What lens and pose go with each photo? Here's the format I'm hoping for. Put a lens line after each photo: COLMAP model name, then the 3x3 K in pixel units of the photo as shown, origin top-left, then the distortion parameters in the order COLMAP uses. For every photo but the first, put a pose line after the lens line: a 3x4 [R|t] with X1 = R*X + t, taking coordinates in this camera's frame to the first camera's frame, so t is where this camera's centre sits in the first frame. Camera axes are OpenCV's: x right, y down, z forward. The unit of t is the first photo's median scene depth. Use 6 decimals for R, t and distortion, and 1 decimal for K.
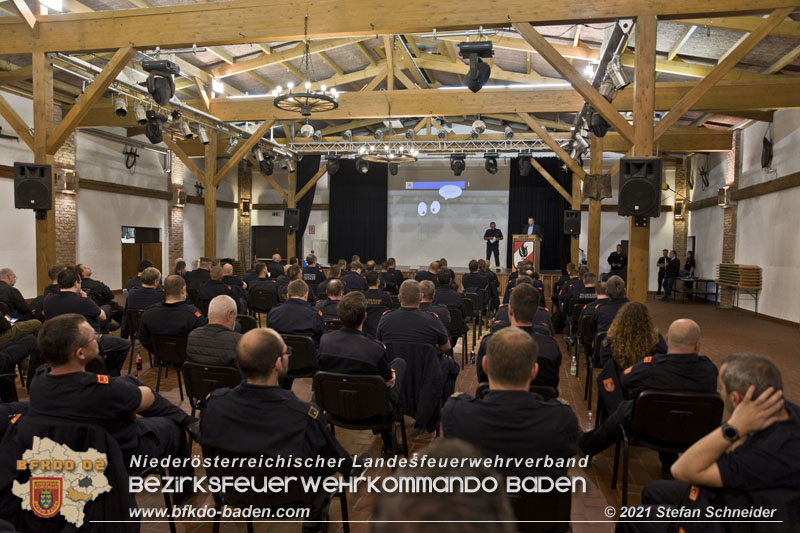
lens RADIAL K [[532.7, 0, 400.0], [0, 532.7, 266.5], [0, 0, 1]] dist [-0.032134, 0.001679]
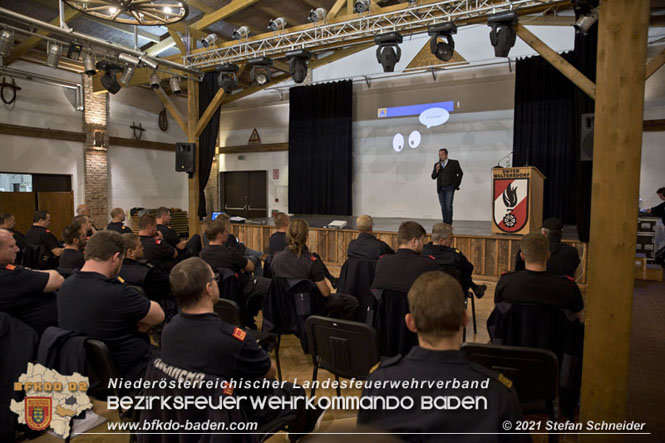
lens RADIAL K [[442.8, 0, 332.5], [0, 442.8, 221.5], [0, 0, 1]] dist [-0.032134, 0.001679]
pose [[0.951304, 0.006616, -0.308185, 0.151136], [0.000208, 0.999756, 0.022102, -0.009277], [0.308255, -0.021089, 0.951070, 0.374653]]
